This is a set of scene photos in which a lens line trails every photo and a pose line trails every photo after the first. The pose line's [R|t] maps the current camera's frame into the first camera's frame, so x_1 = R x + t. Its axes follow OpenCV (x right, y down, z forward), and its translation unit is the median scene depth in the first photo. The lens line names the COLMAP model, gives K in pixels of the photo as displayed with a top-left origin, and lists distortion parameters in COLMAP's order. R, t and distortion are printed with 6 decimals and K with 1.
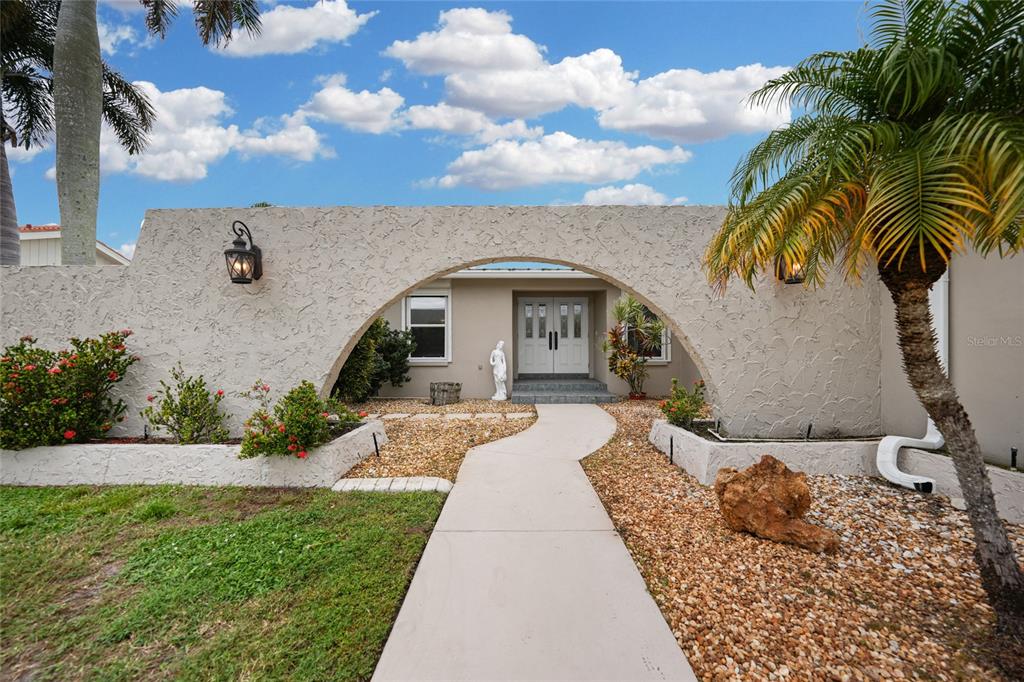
lens RADIAL K [[357.4, 0, 517.8], [0, 357.4, 353.3], [0, 0, 1]] dist [0.000932, 0.000007]
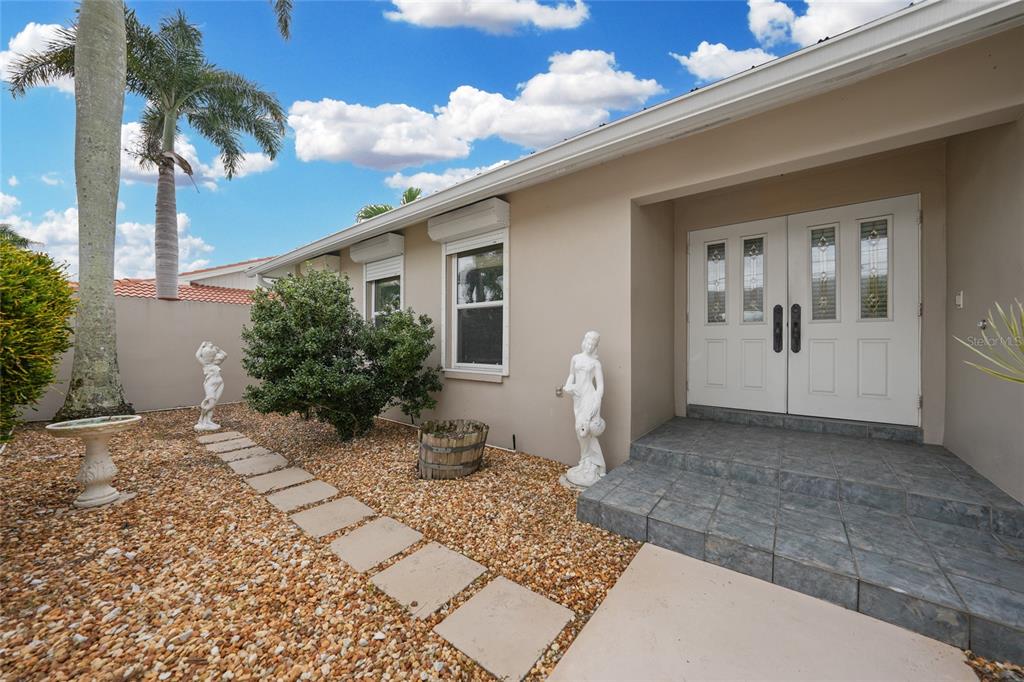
lens RADIAL K [[357.4, 0, 512.9], [0, 357.4, 337.5], [0, 0, 1]] dist [0.000932, 0.000007]
pose [[0.785470, -0.005680, -0.618874, 0.127557], [-0.005892, 0.999844, -0.016655, -0.020349], [0.618872, 0.016728, 0.785314, 0.605446]]
